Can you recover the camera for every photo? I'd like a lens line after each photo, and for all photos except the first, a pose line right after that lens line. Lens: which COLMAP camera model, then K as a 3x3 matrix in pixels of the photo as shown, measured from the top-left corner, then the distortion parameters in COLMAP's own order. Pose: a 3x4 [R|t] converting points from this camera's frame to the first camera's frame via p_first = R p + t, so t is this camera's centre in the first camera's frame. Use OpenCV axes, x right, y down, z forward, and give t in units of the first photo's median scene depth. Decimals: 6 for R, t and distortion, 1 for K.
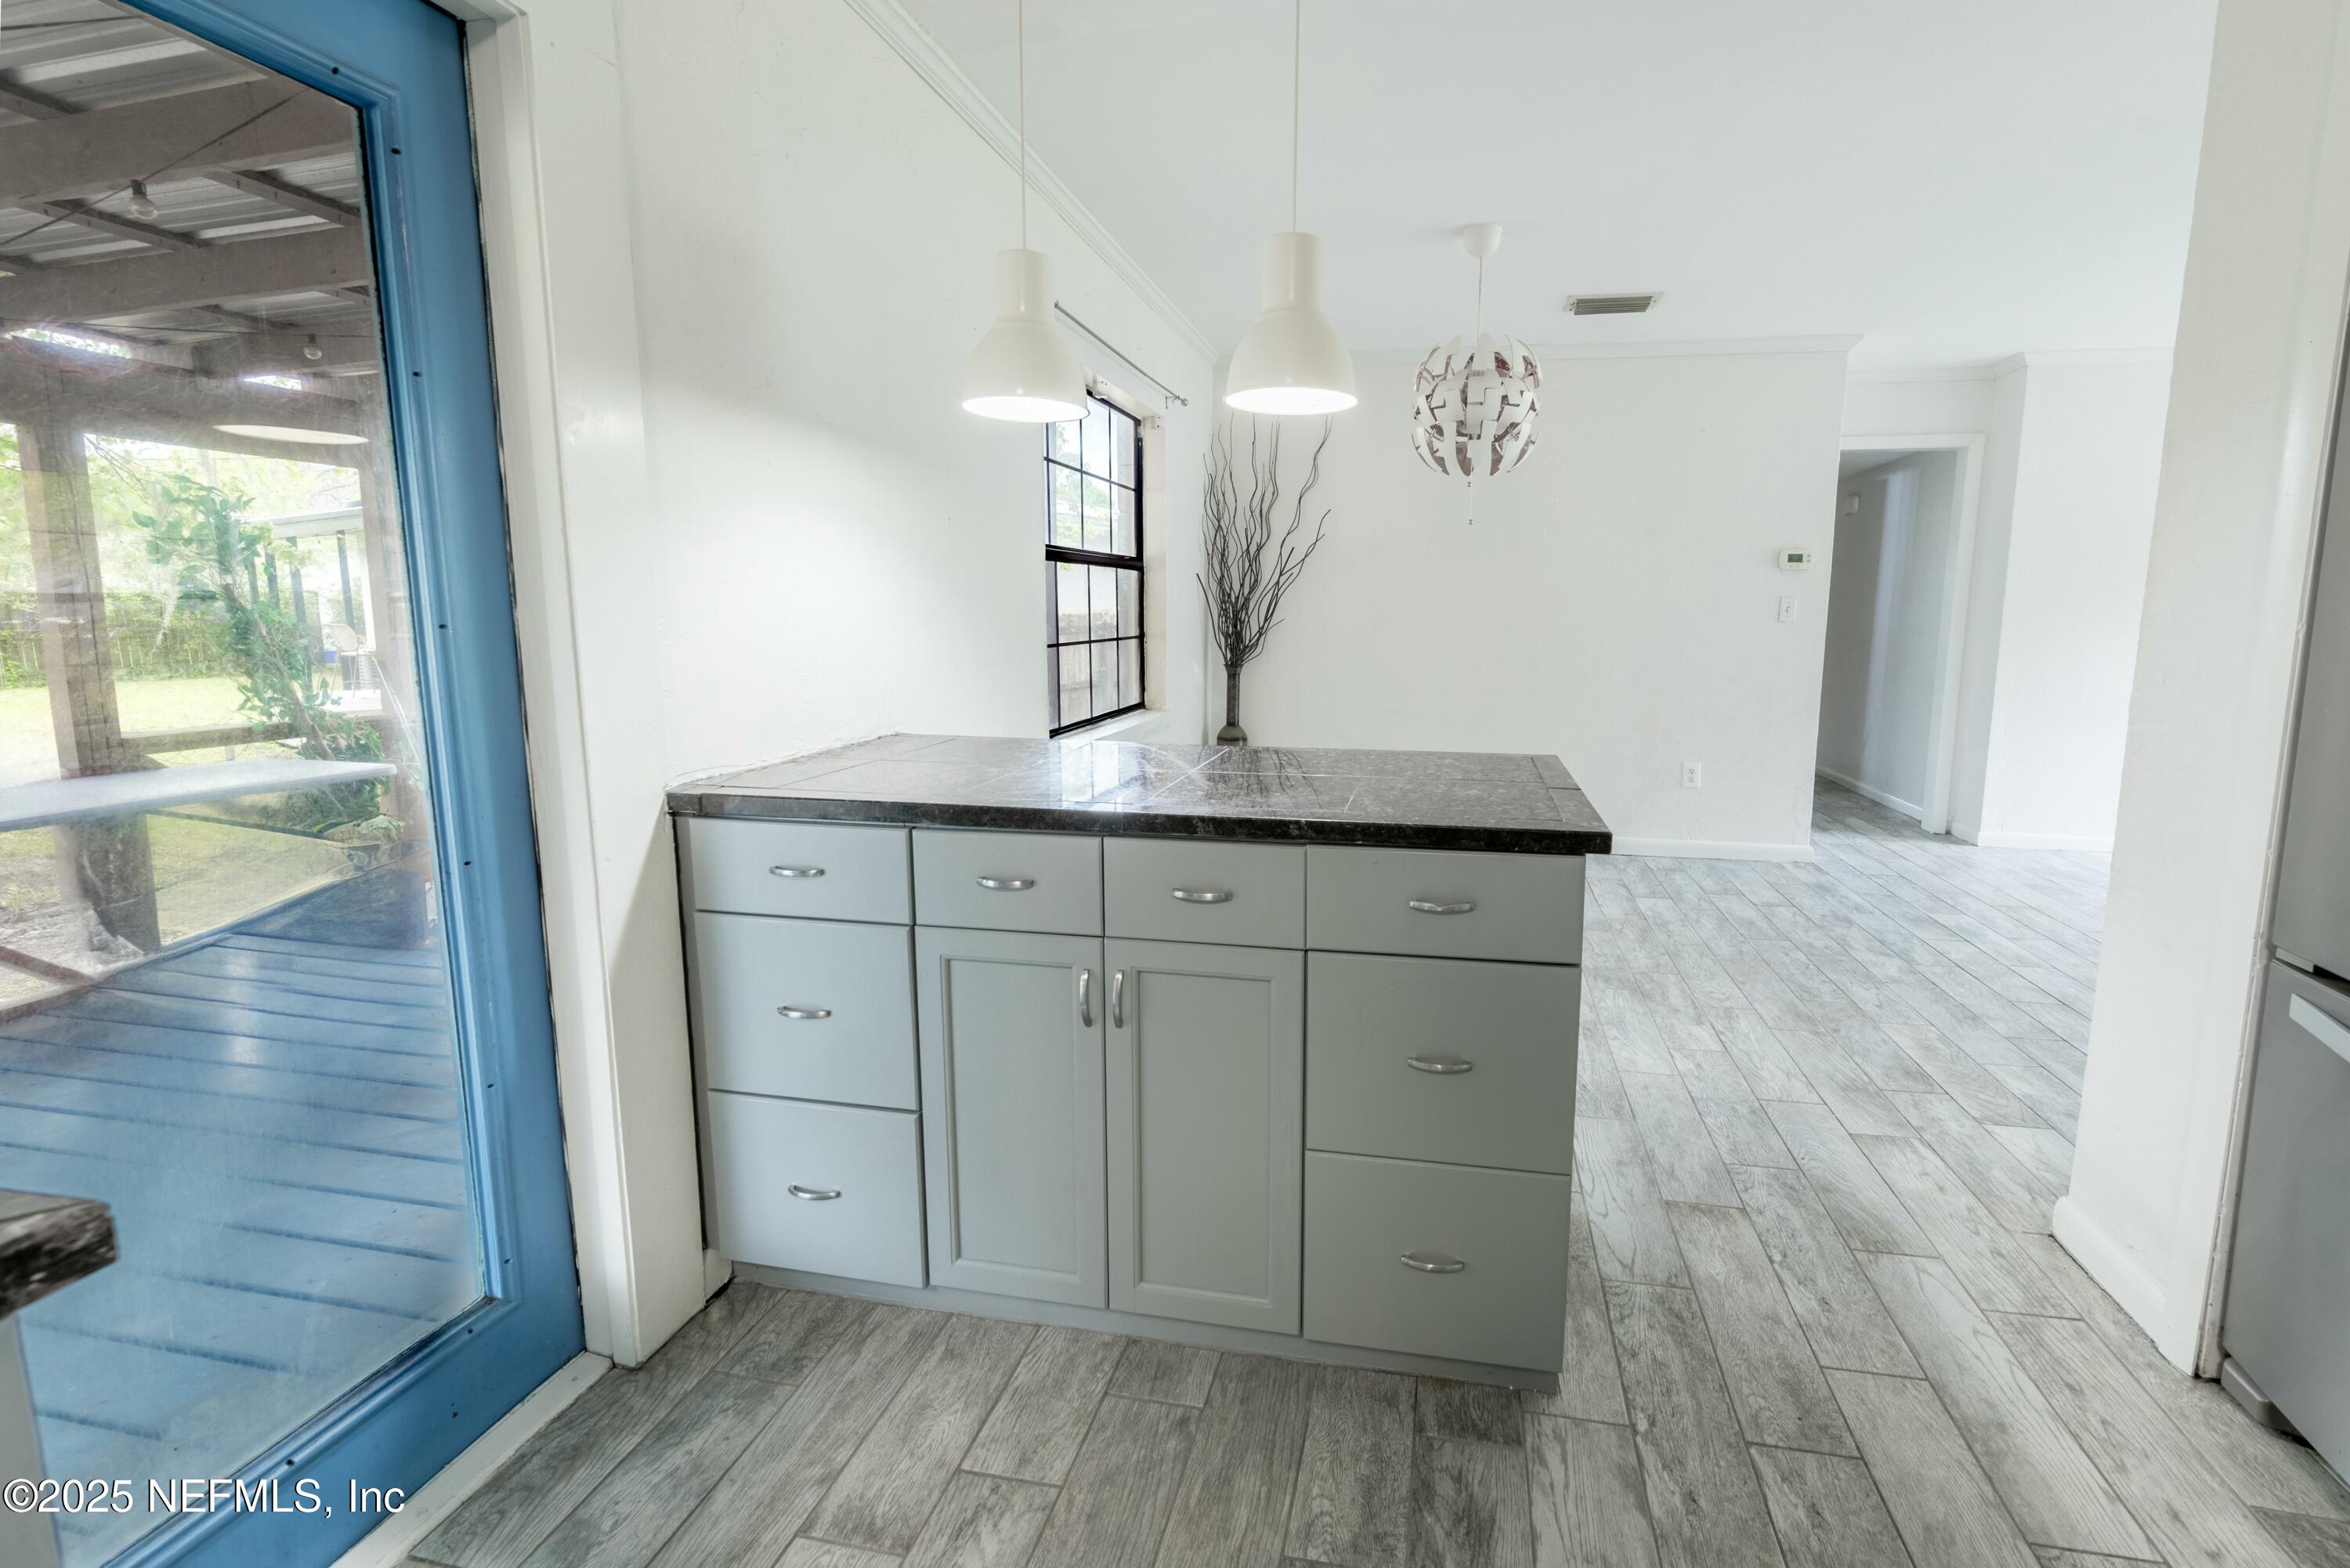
lens RADIAL K [[1009.4, 0, 1272.8], [0, 1009.4, 742.1], [0, 0, 1]] dist [0.002802, -0.000275]
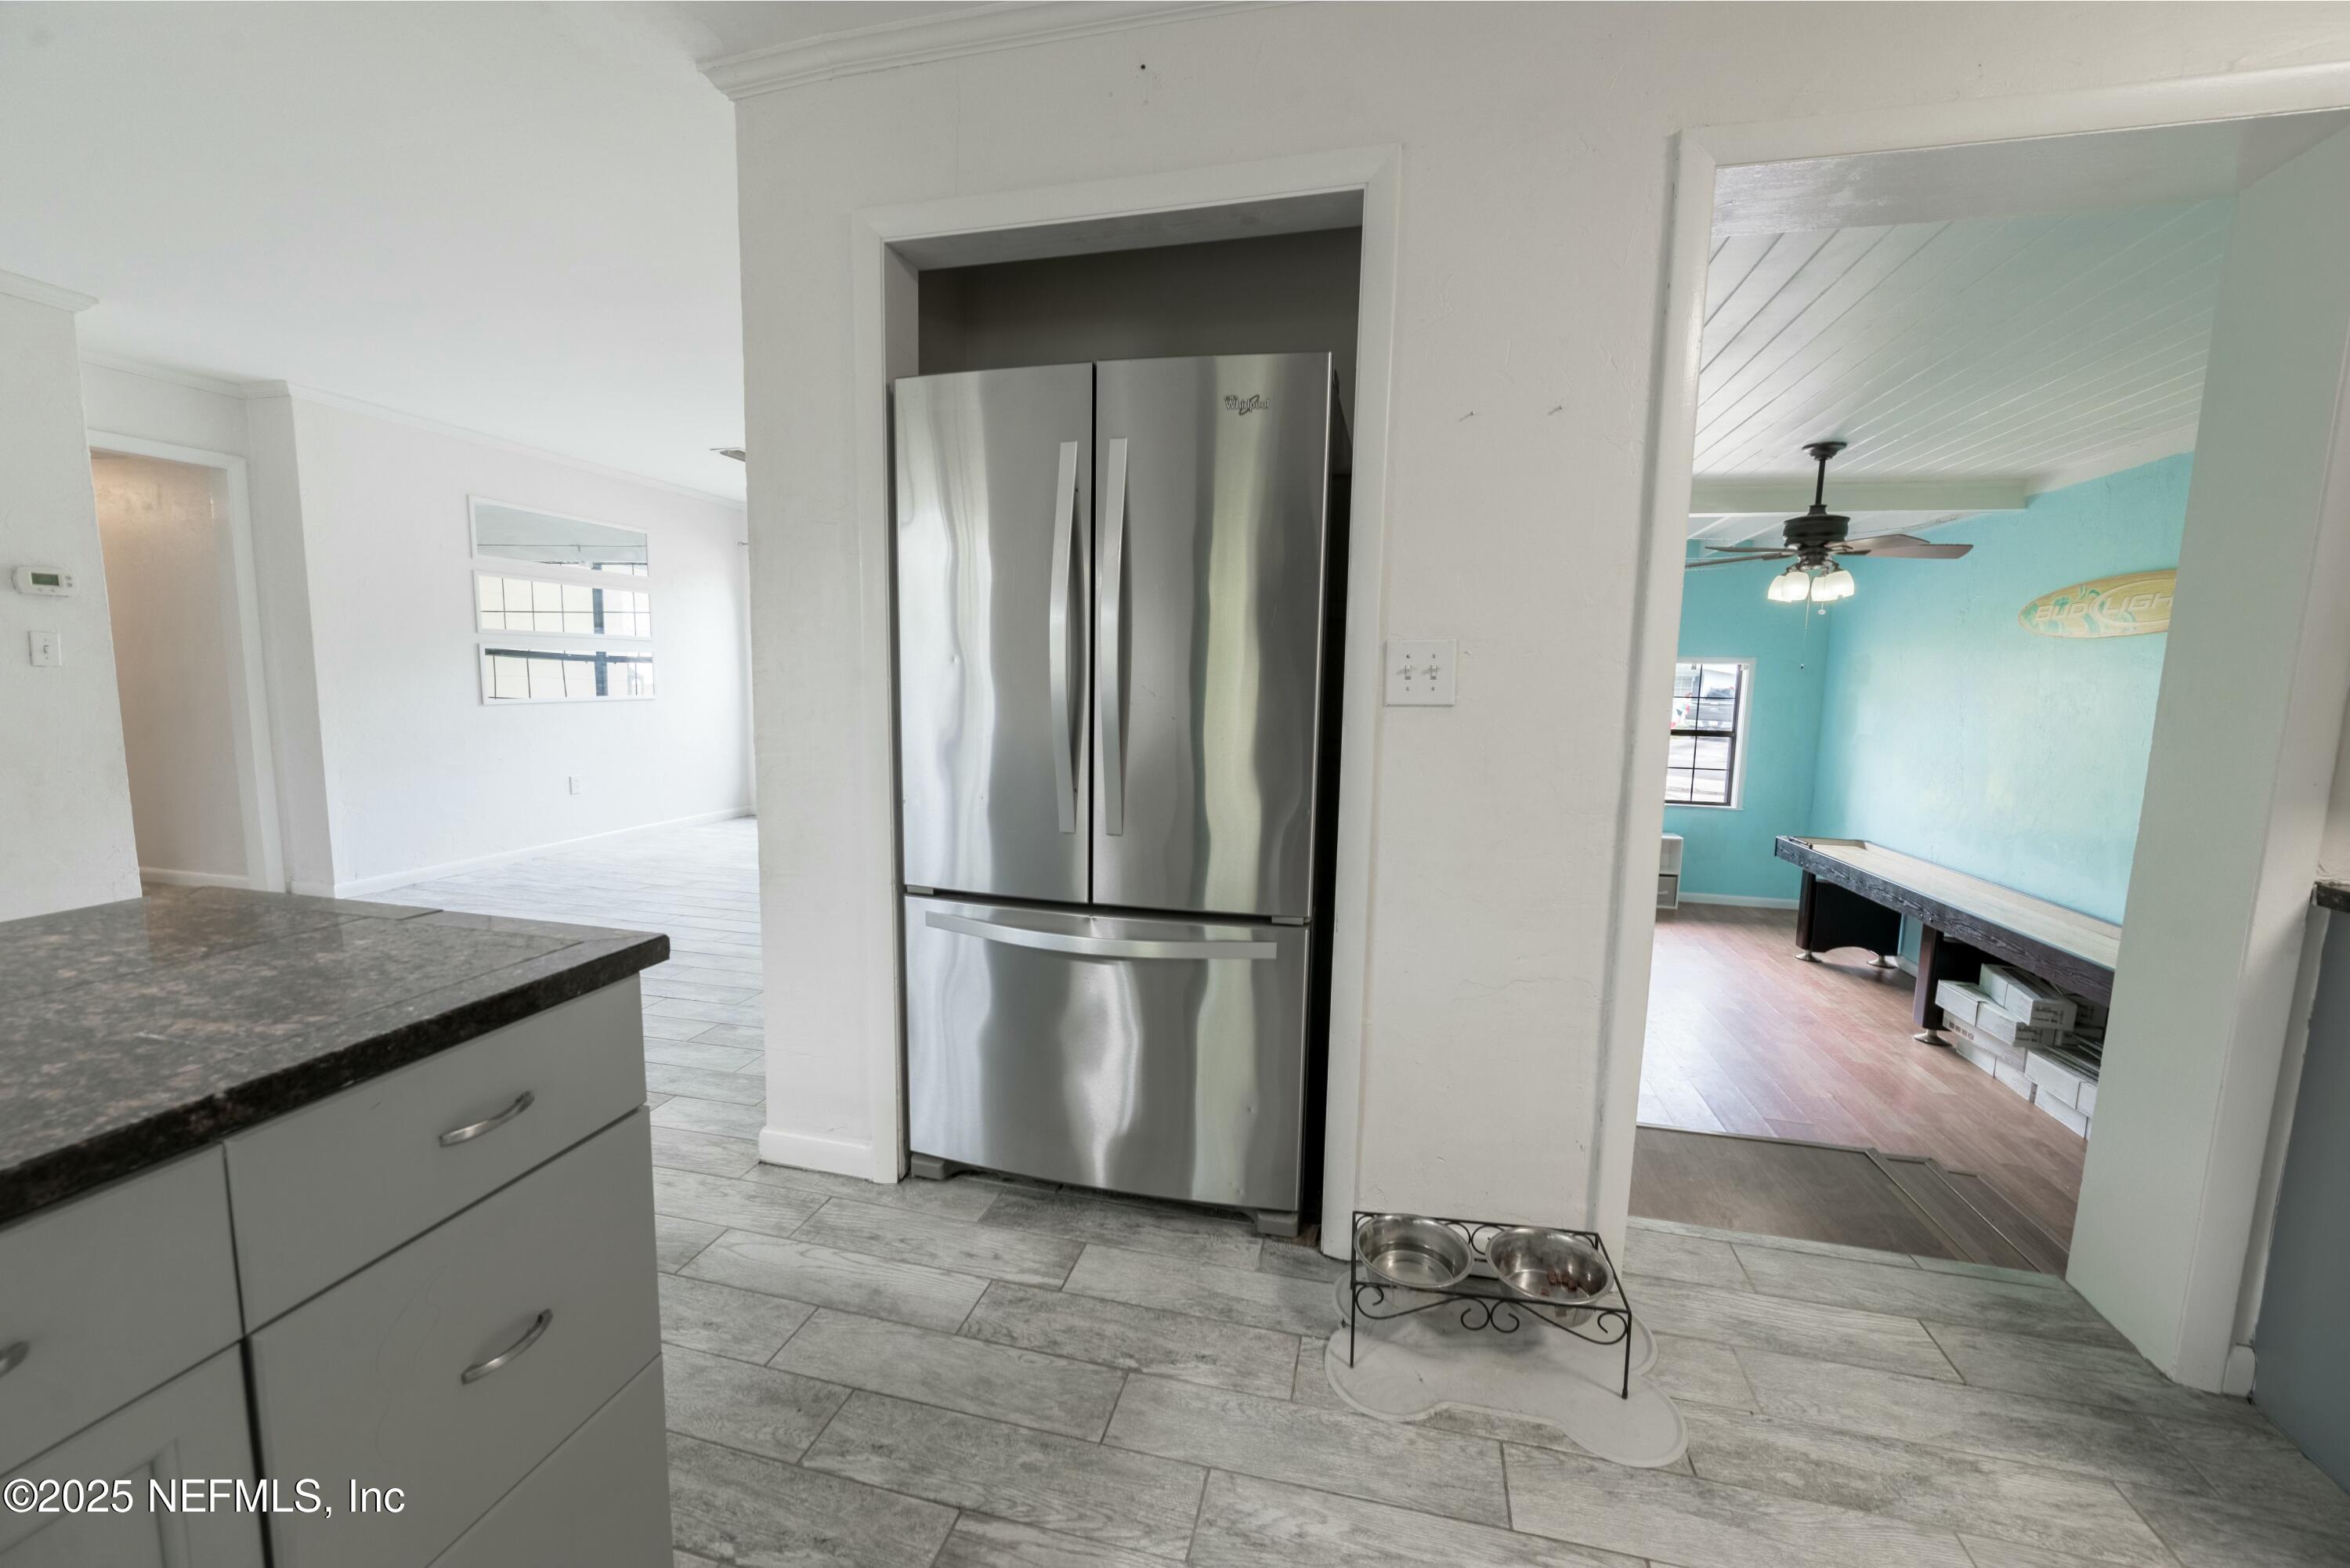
lens RADIAL K [[925.2, 0, 1178.6], [0, 925.2, 785.7], [0, 0, 1]] dist [-0.003162, 0.000255]
pose [[0.061422, -0.129415, 0.989686, -0.229654], [0.111710, 0.986220, 0.122029, -0.047029], [-0.991841, 0.103062, 0.075033, 0.291619]]
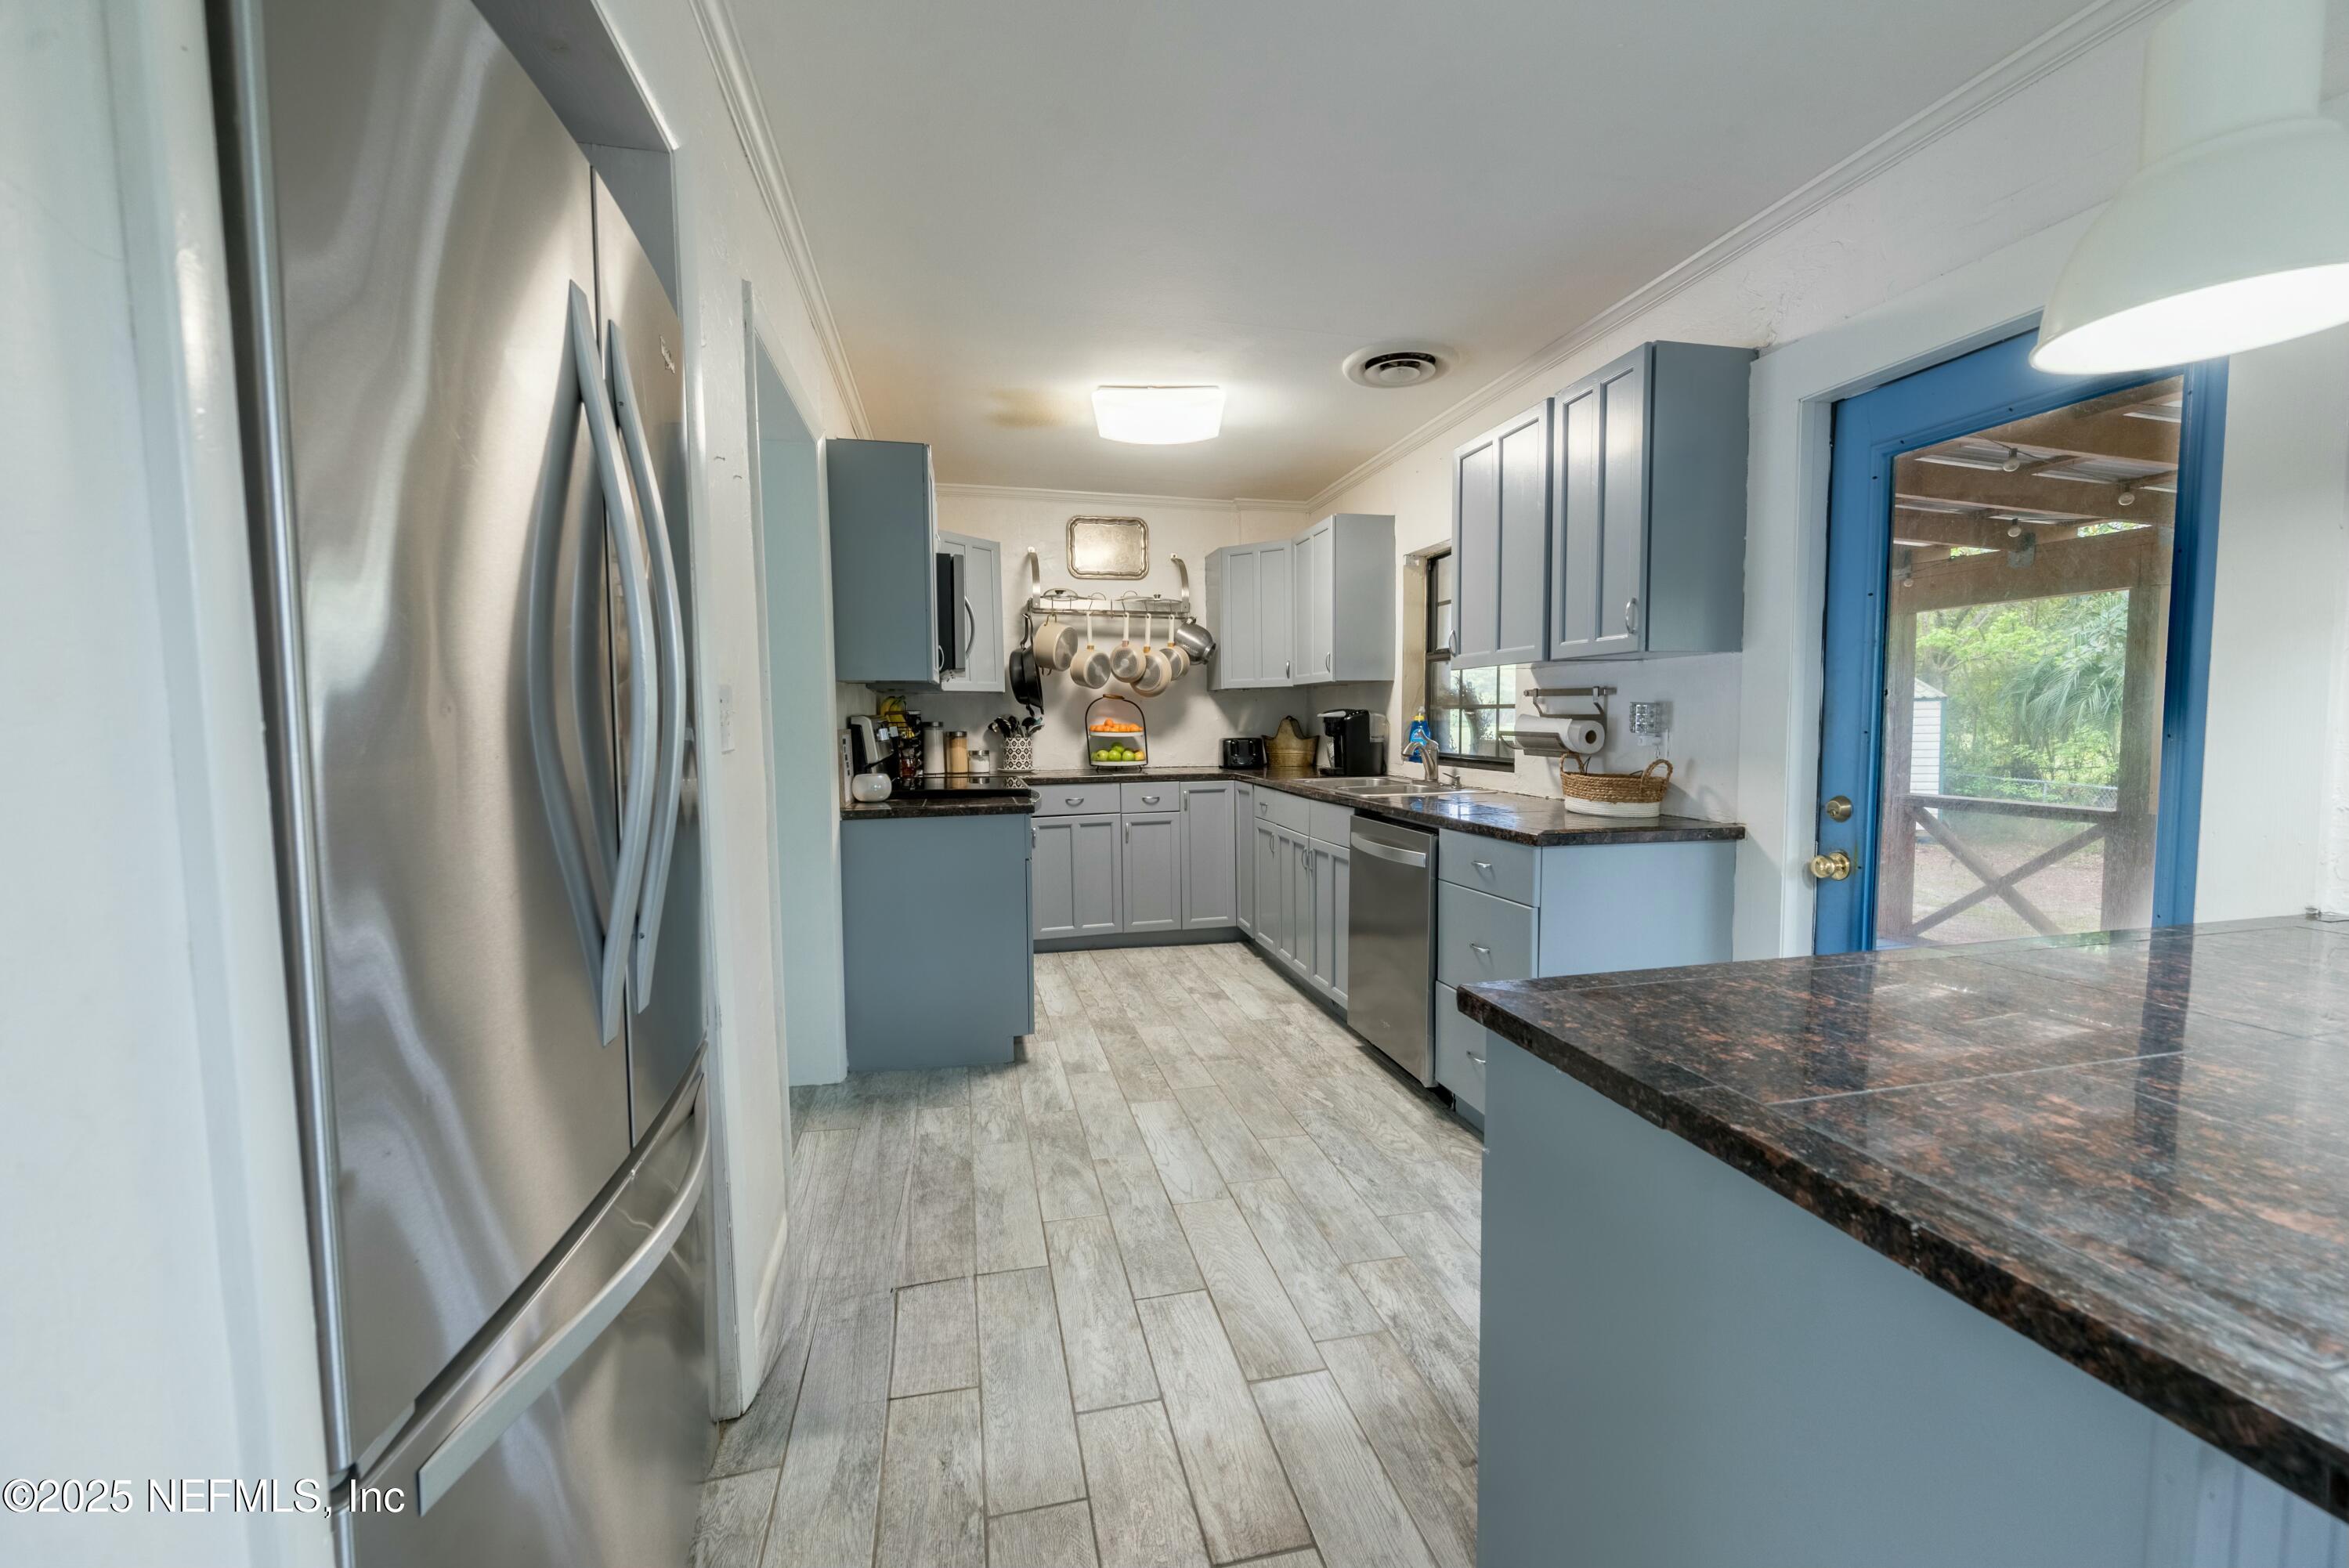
lens RADIAL K [[924.8, 0, 1177.8], [0, 924.8, 778.8], [0, 0, 1]] dist [-0.003162, 0.000255]
pose [[-0.915986, 0.026540, -0.400330, 0.508458], [-0.053407, 0.980864, 0.187226, -0.129331], [0.397639, 0.192877, -0.897041, 0.923347]]
